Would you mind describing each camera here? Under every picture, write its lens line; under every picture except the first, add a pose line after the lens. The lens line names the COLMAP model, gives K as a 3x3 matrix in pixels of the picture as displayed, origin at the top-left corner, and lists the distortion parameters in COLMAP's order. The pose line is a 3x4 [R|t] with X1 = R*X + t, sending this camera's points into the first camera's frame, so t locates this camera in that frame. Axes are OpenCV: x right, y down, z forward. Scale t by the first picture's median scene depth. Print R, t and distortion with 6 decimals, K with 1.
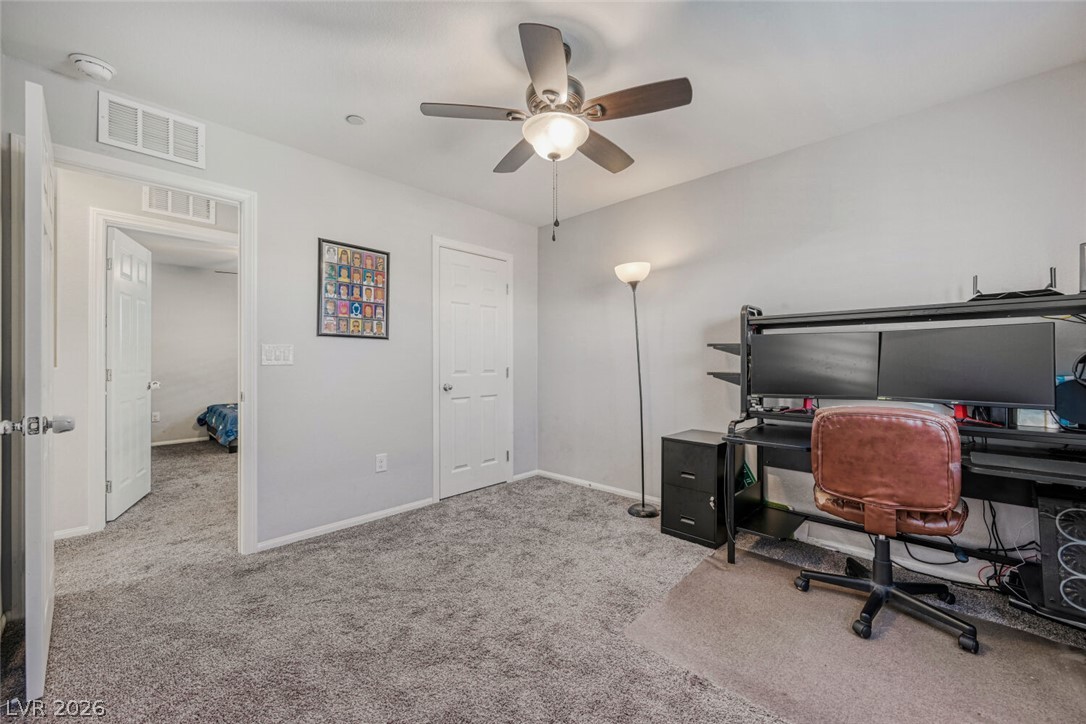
lens RADIAL K [[425.3, 0, 544.9], [0, 425.3, 363.2], [0, 0, 1]] dist [-0.001994, -0.000203]
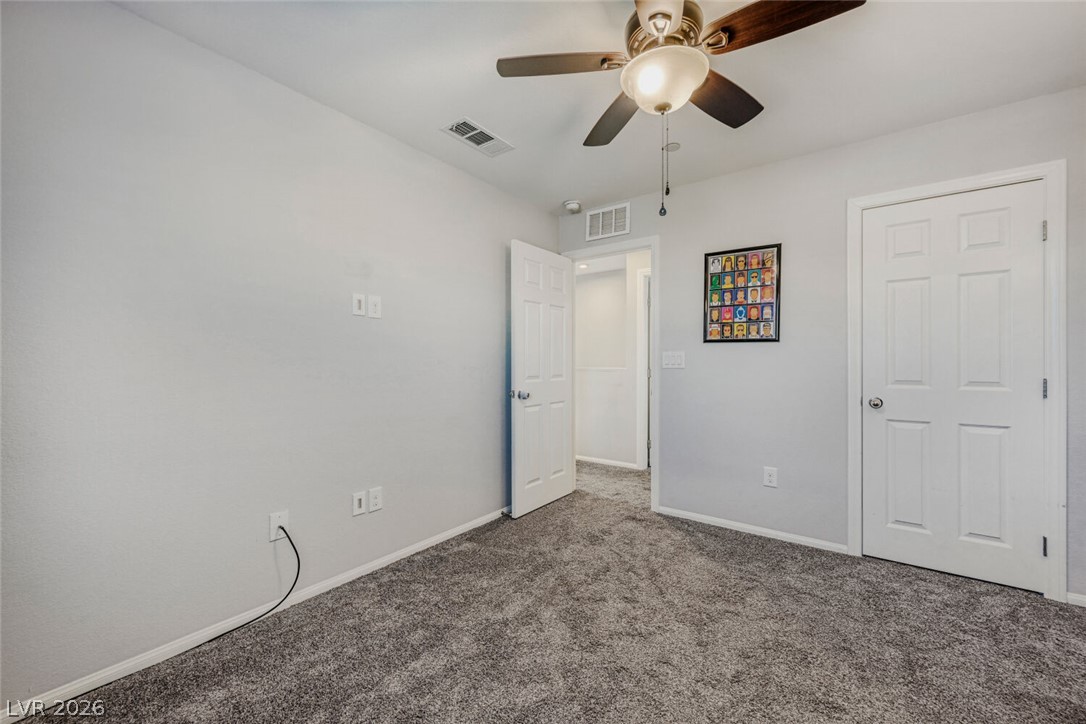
lens RADIAL K [[425.3, 0, 544.9], [0, 425.3, 363.2], [0, 0, 1]] dist [-0.001994, -0.000203]
pose [[0.114139, 0.001856, -0.993463, 0.493178], [-0.005524, 0.999984, 0.001233, -0.008607], [0.993449, 0.005347, 0.114147, 0.438757]]
